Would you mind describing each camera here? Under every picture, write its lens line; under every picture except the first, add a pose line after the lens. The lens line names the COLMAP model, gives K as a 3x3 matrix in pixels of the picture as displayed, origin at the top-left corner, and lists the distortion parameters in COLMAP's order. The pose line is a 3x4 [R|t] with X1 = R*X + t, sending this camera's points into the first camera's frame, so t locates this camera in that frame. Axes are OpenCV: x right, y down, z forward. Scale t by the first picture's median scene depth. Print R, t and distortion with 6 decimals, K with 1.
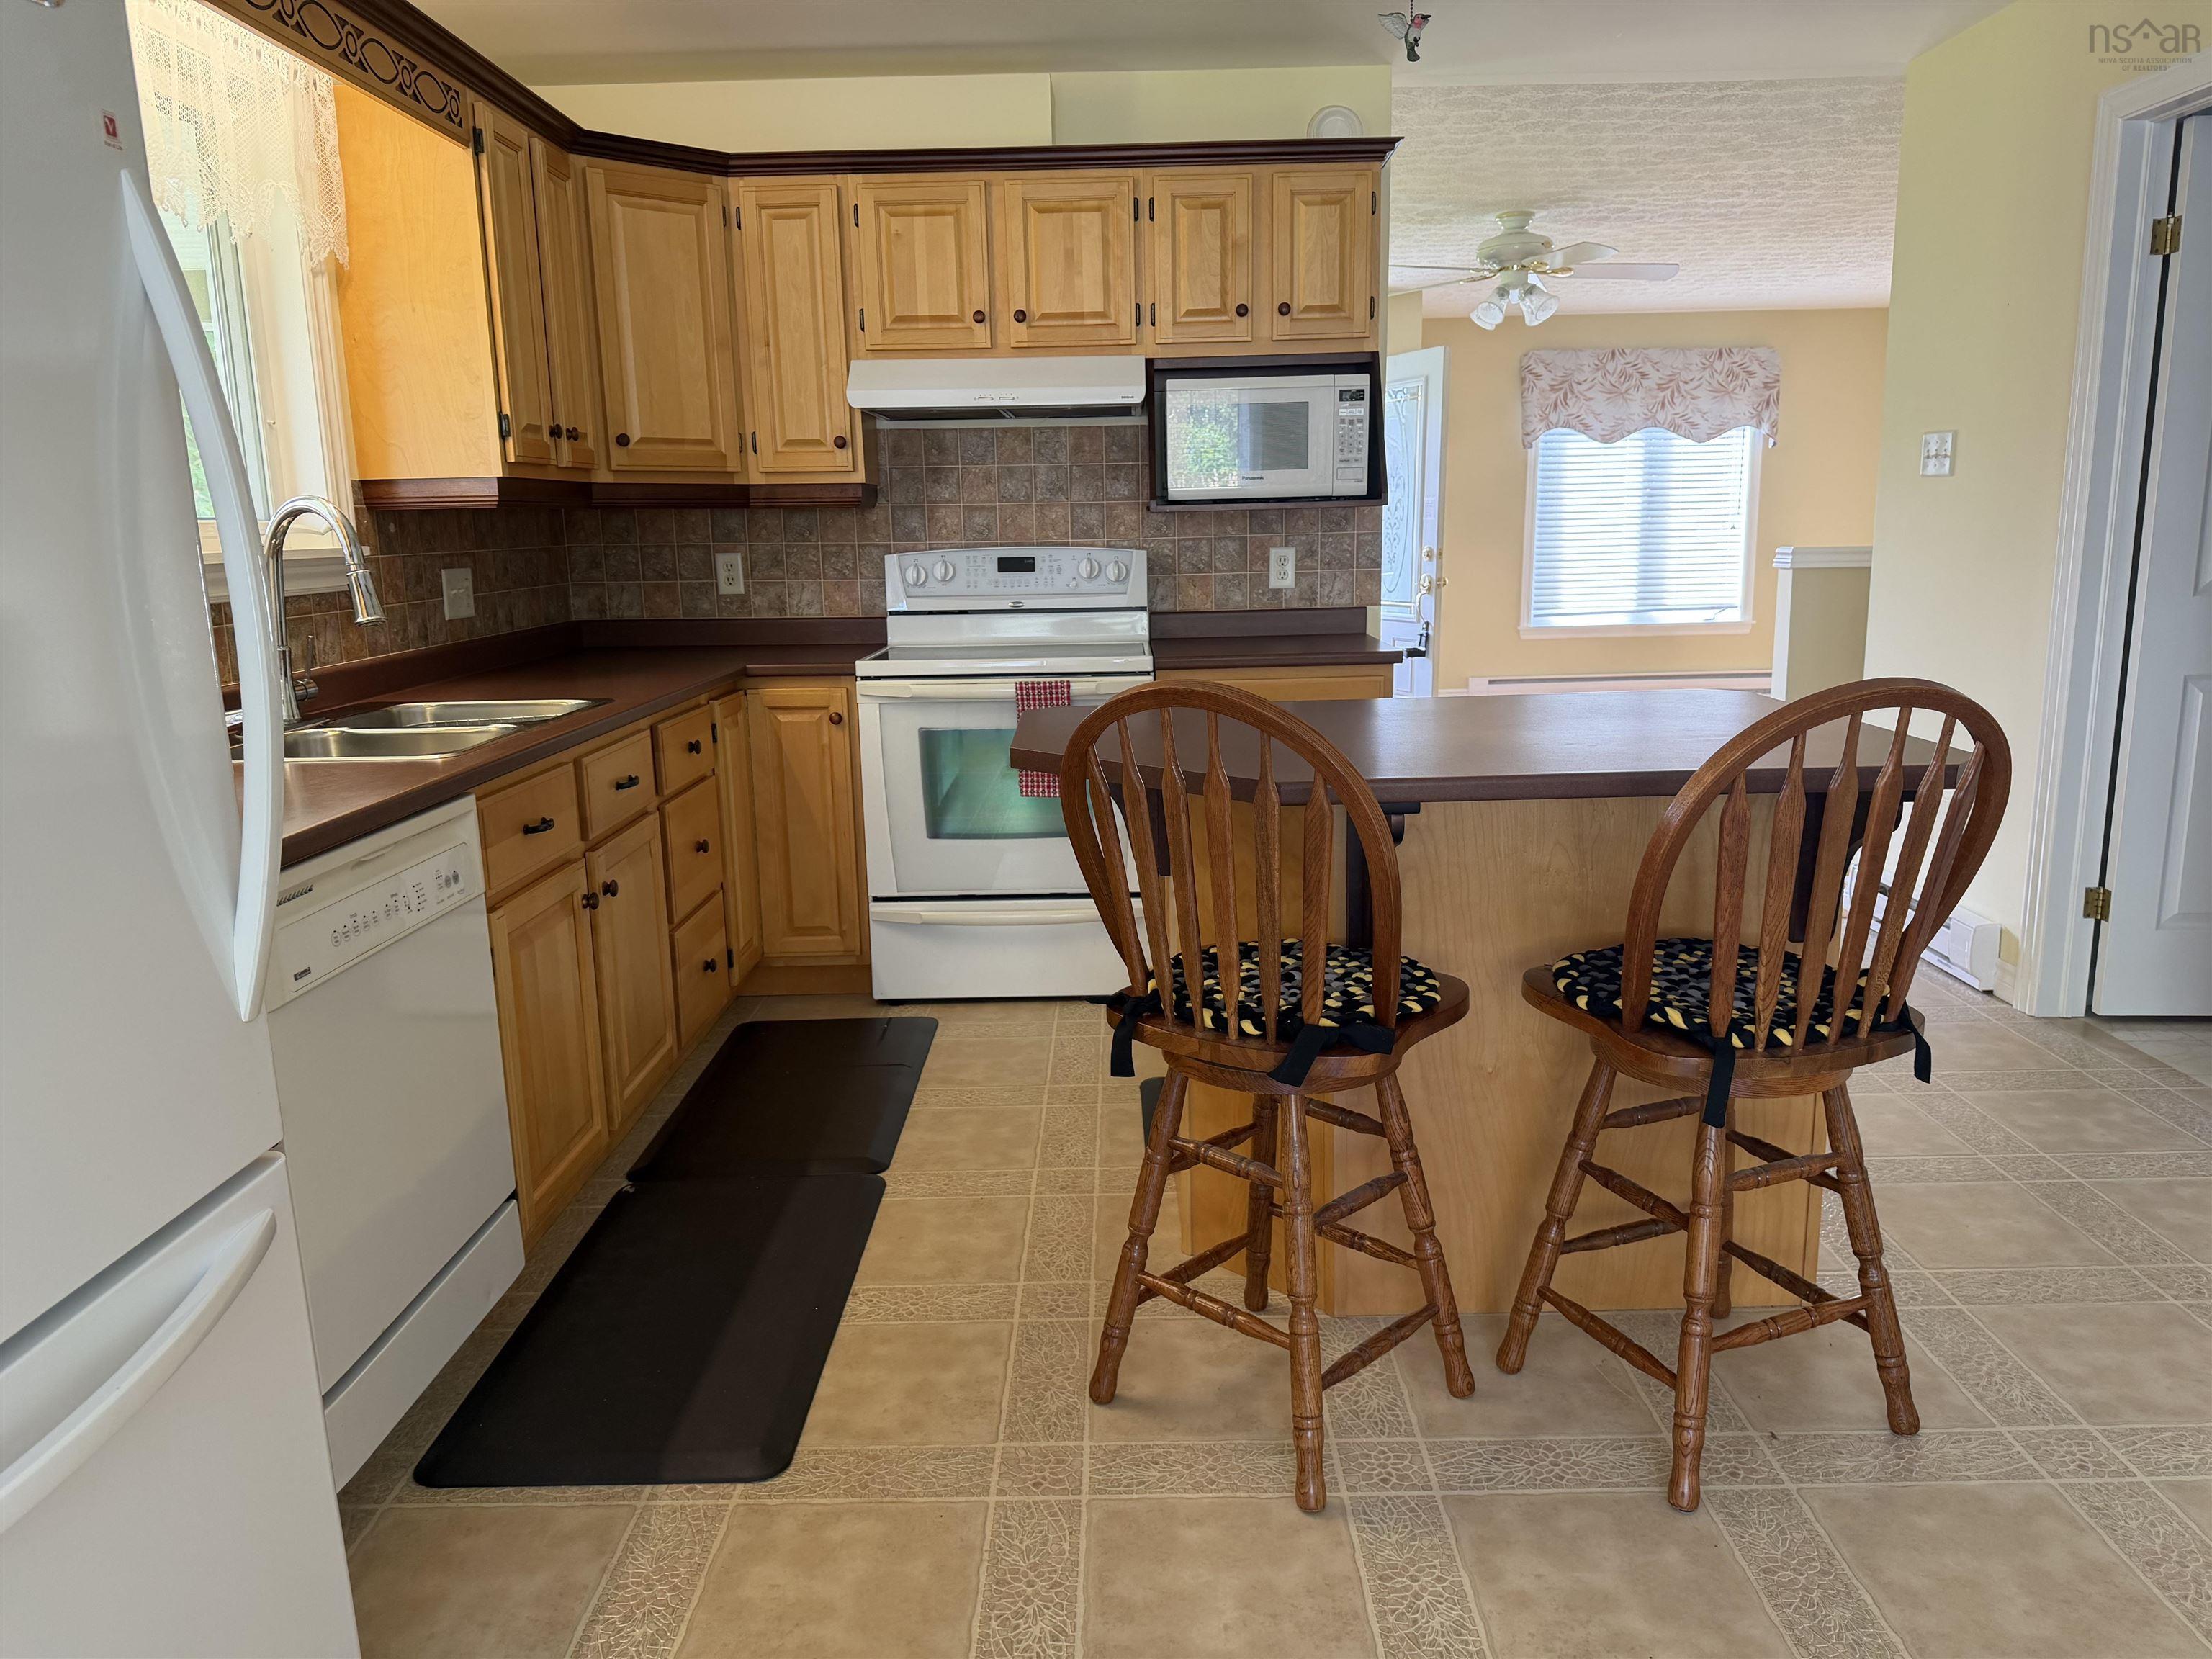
lens RADIAL K [[1539.7, 0, 1111.2], [0, 1539.7, 839.4], [0, 0, 1]] dist [0.153828, -0.290543]
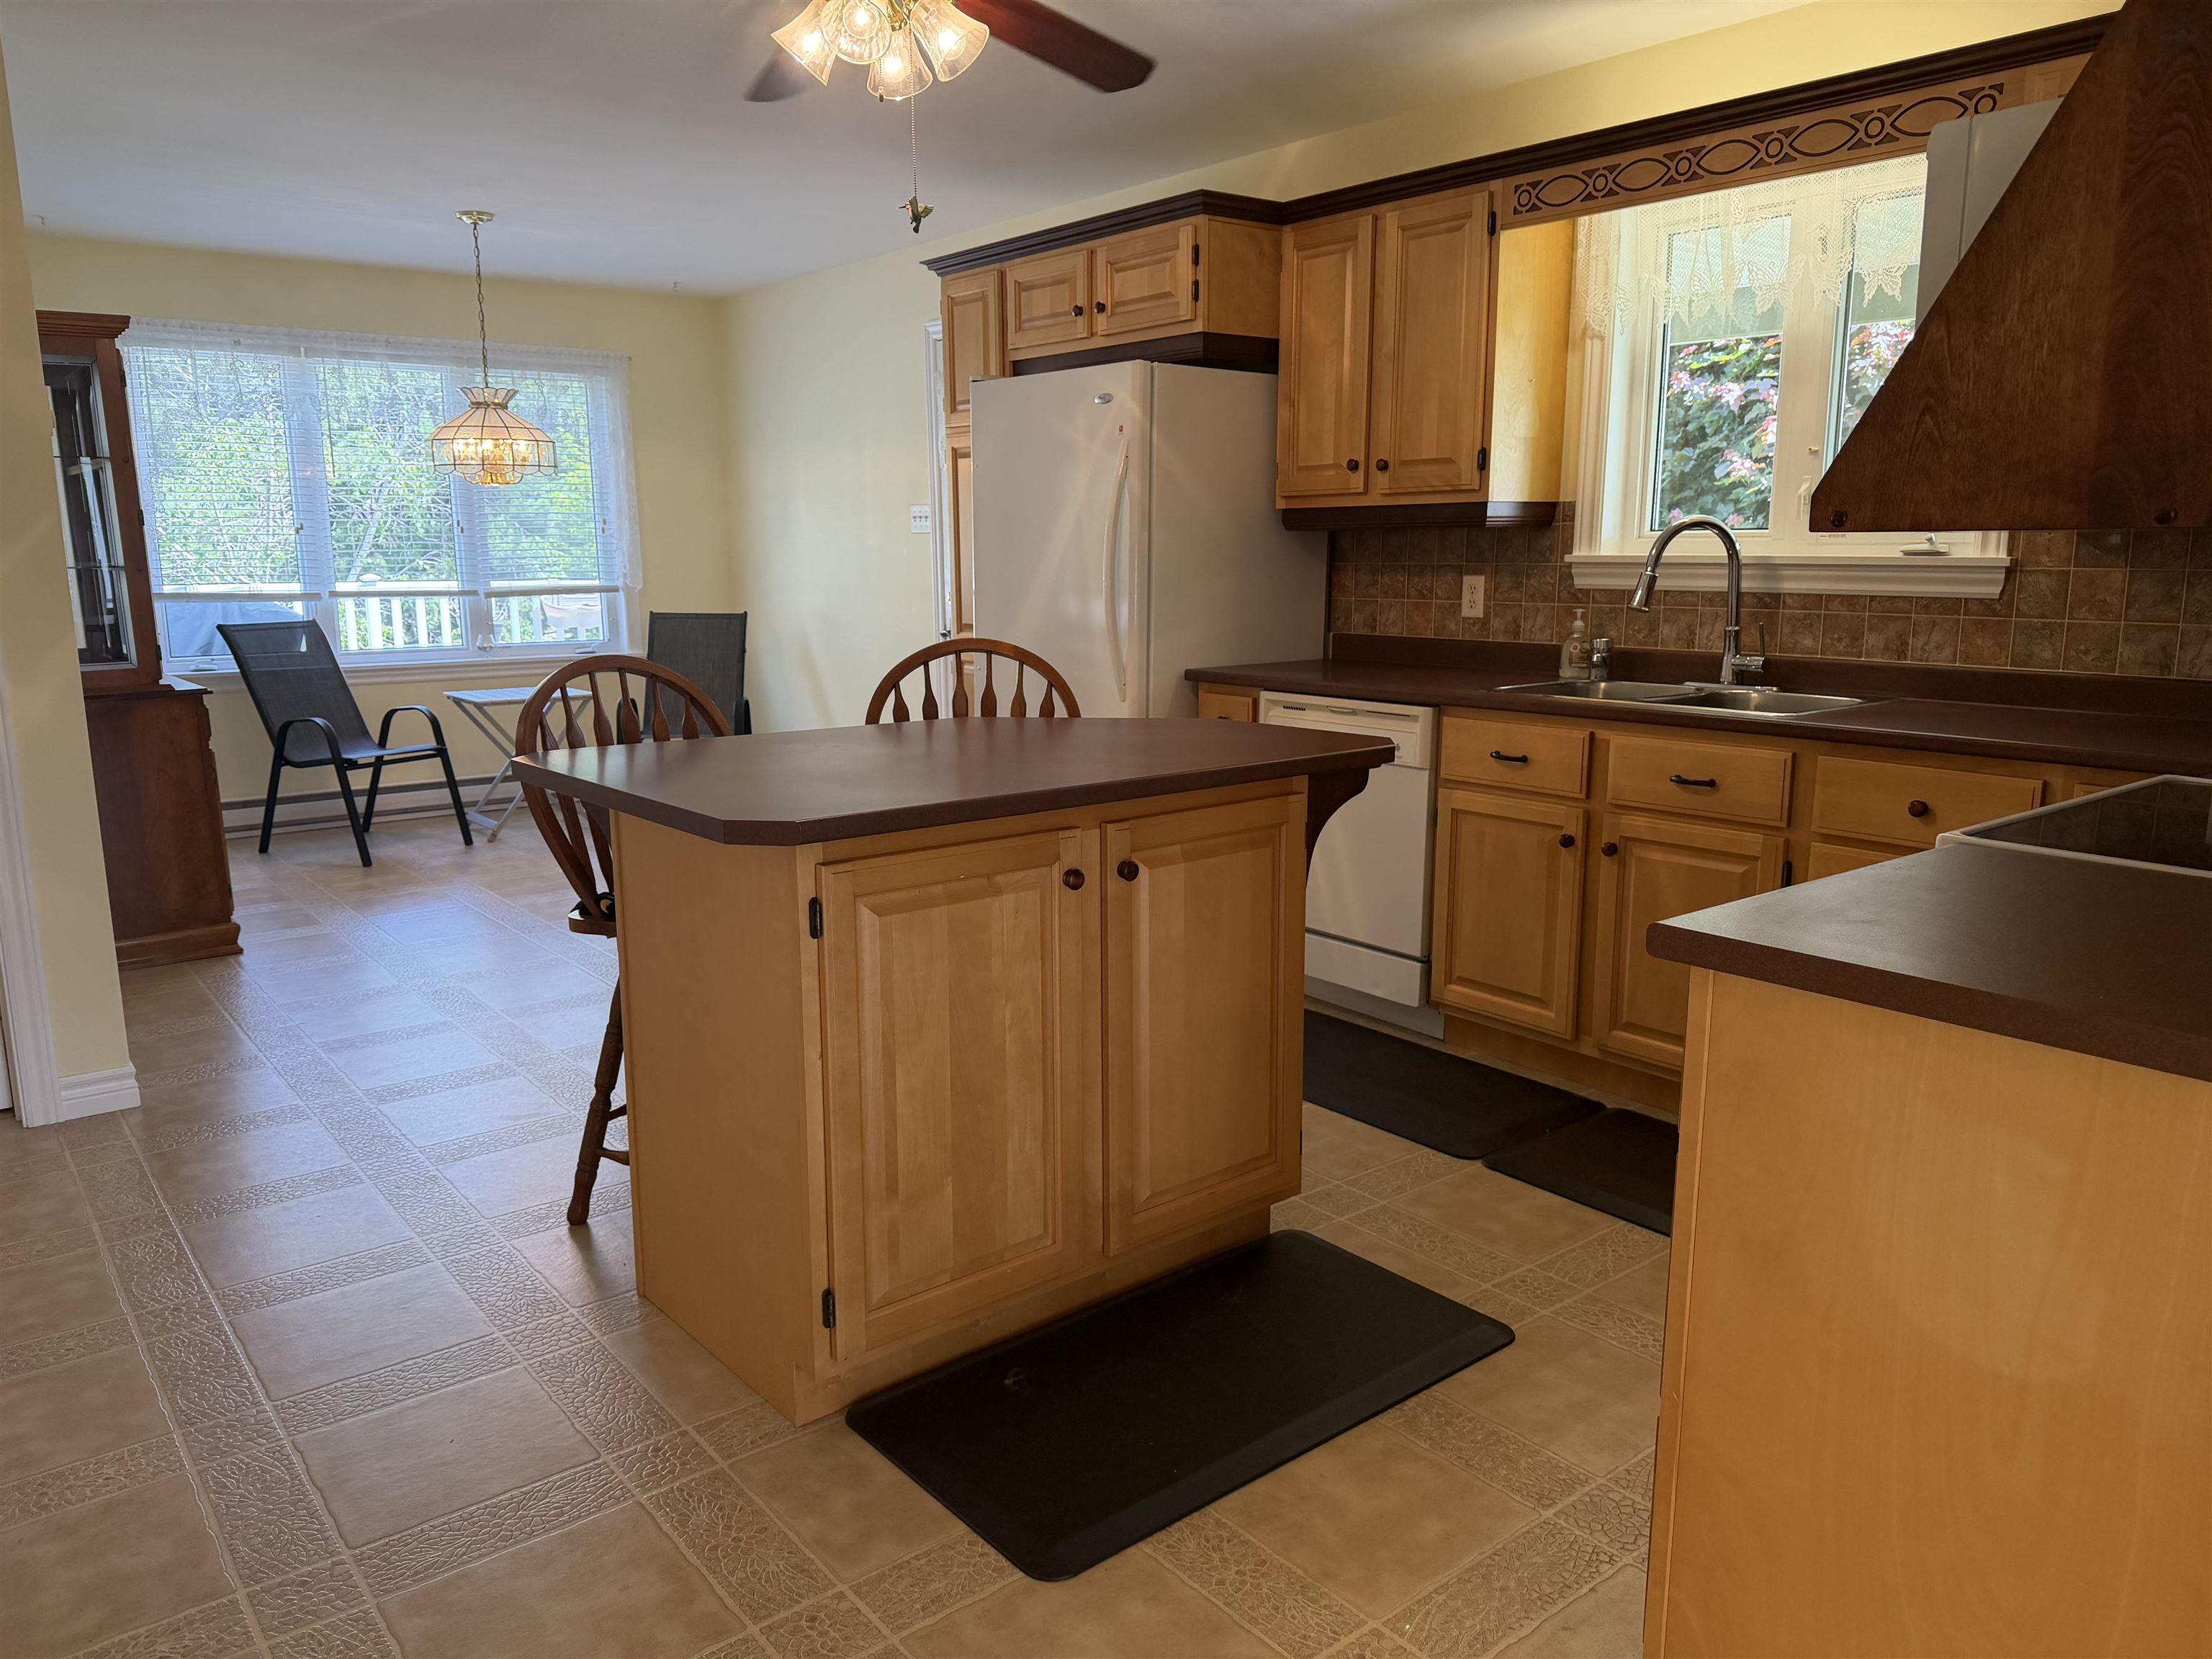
lens RADIAL K [[1555.3, 0, 1100.7], [0, 1555.3, 844.1], [0, 0, 1]] dist [0.064748, -0.093586]
pose [[-0.775124, 0.144116, -0.615153, 0.504581], [-0.107278, 0.929479, 0.352930, -0.248567], [0.622635, 0.339557, -0.705001, 1.133966]]
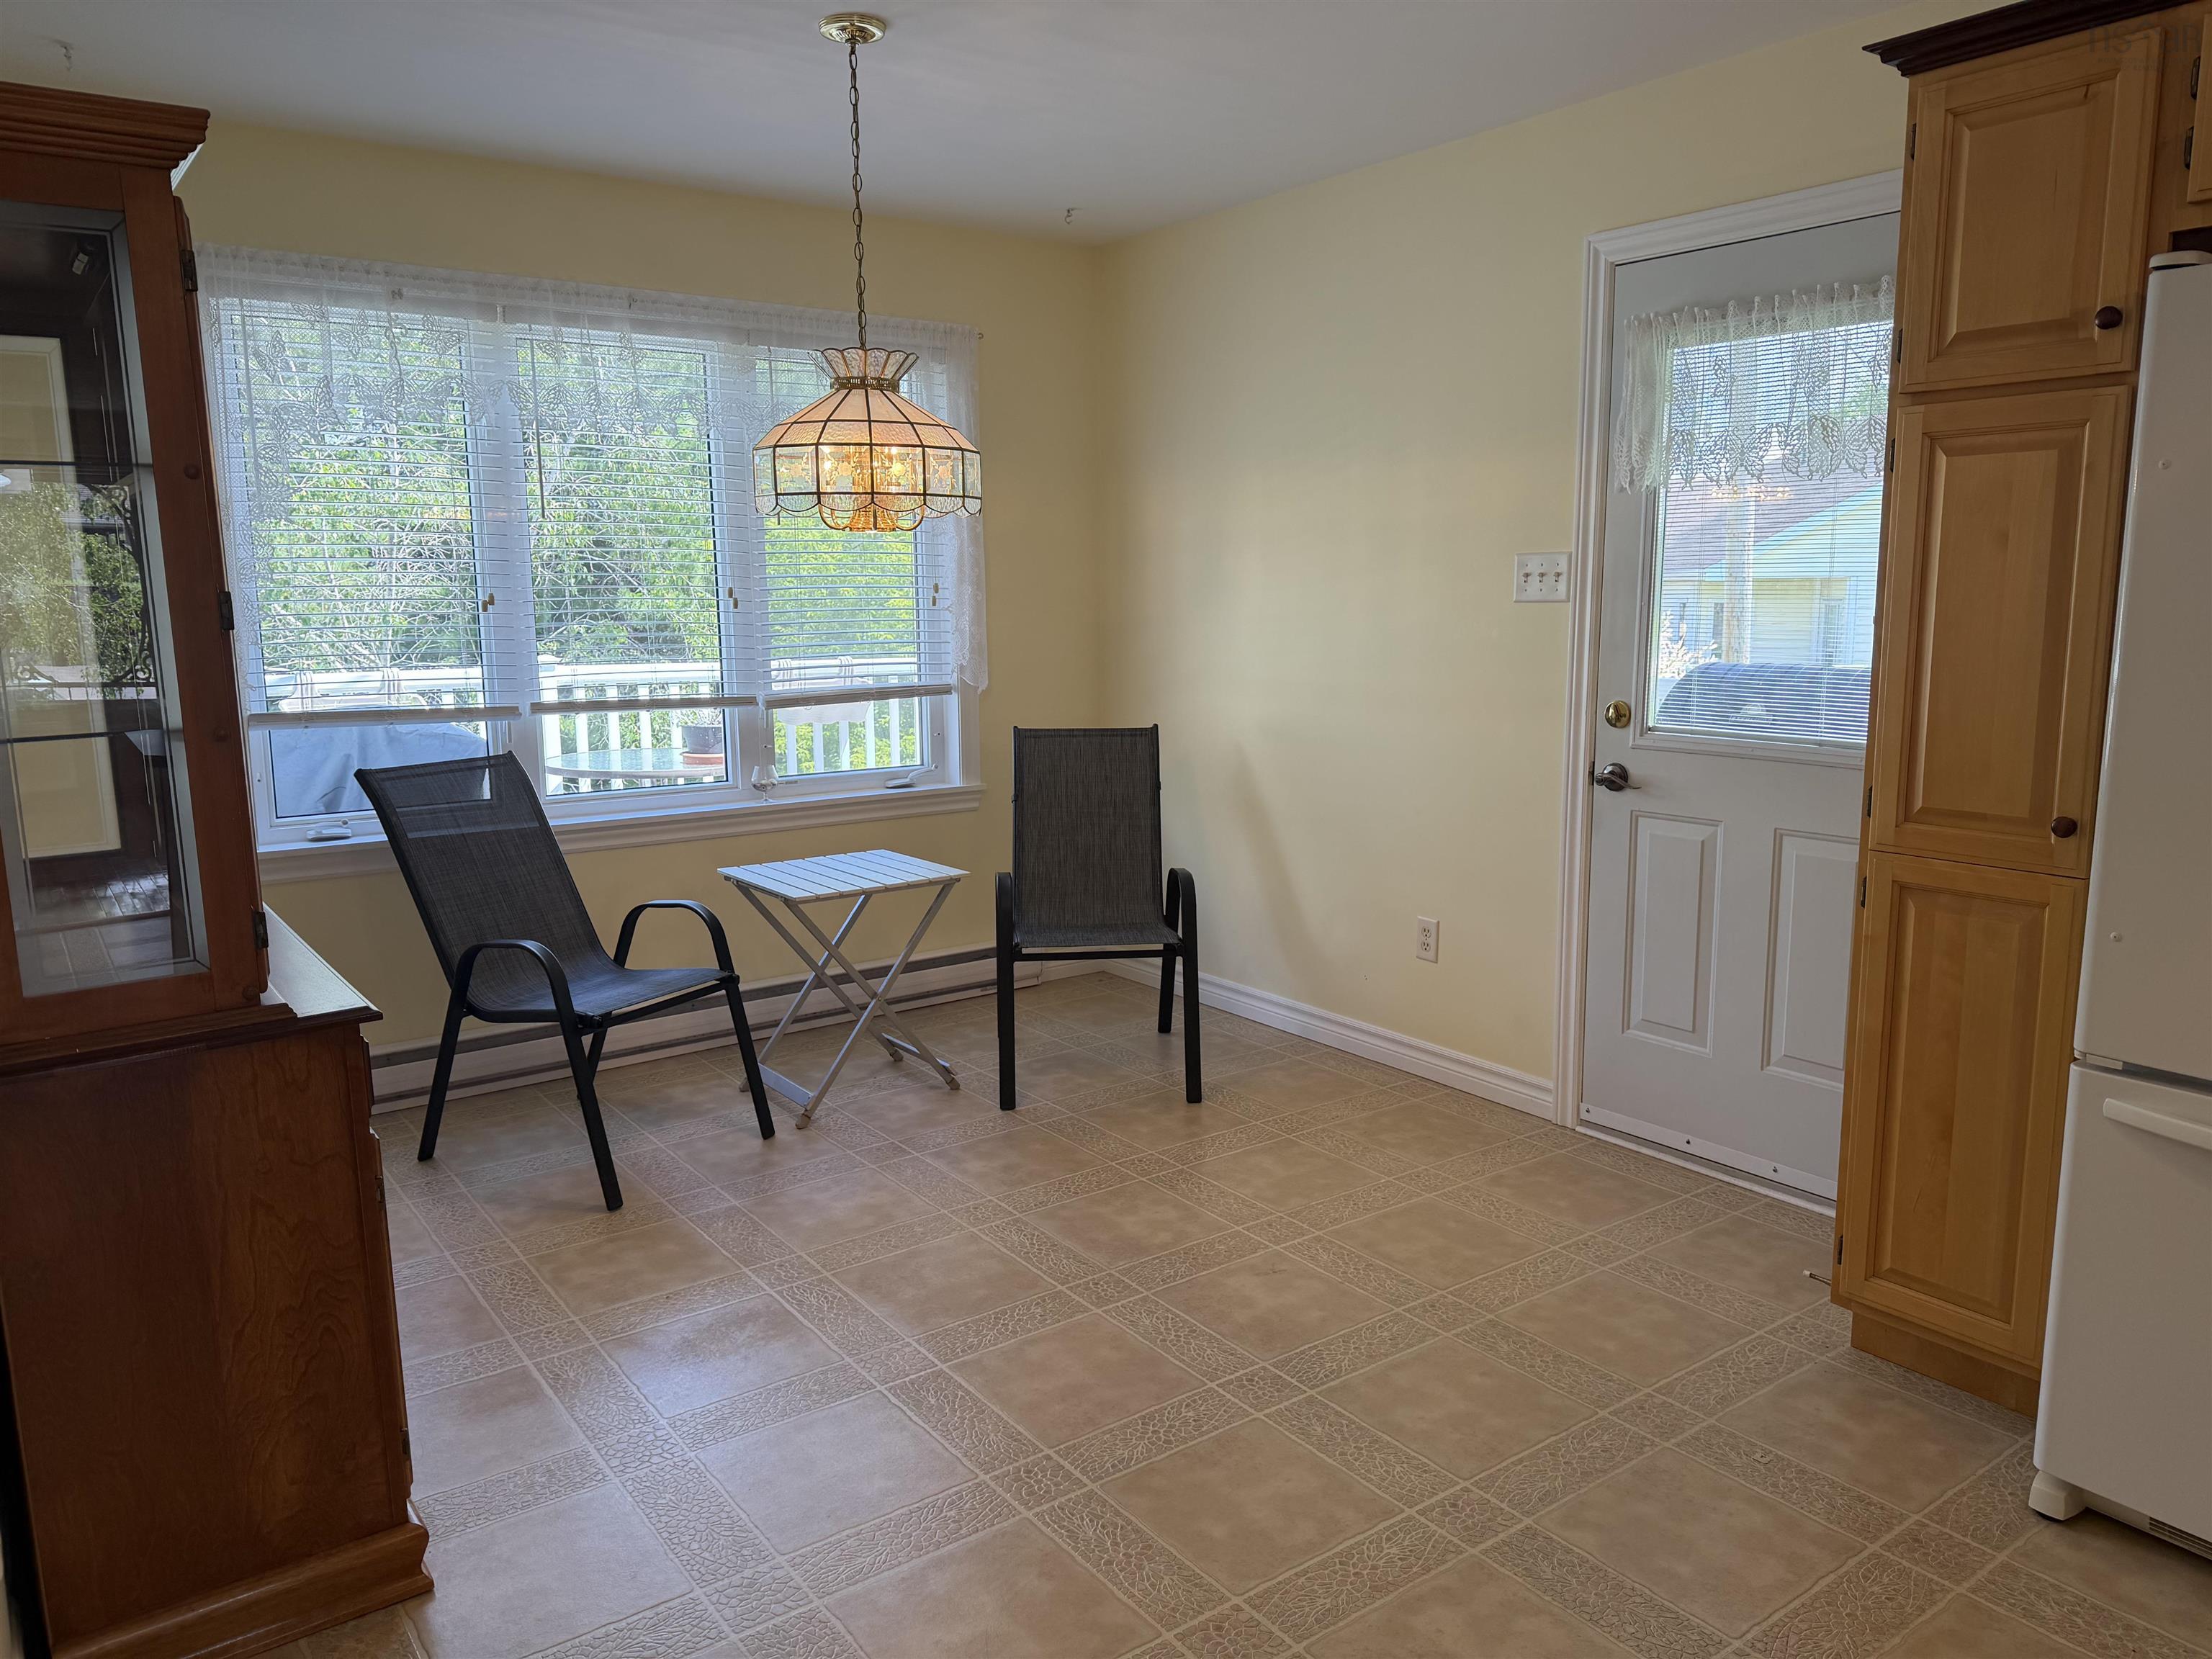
lens RADIAL K [[1545.0, 0, 1106.0], [0, 1545.0, 829.5], [0, 0, 1]] dist [0.075882, -0.106329]
pose [[-0.798507, 0.121571, -0.589582, 0.378914], [-0.095356, 0.941487, 0.323280, -0.102201], [0.594385, 0.314362, -0.740192, 0.317589]]
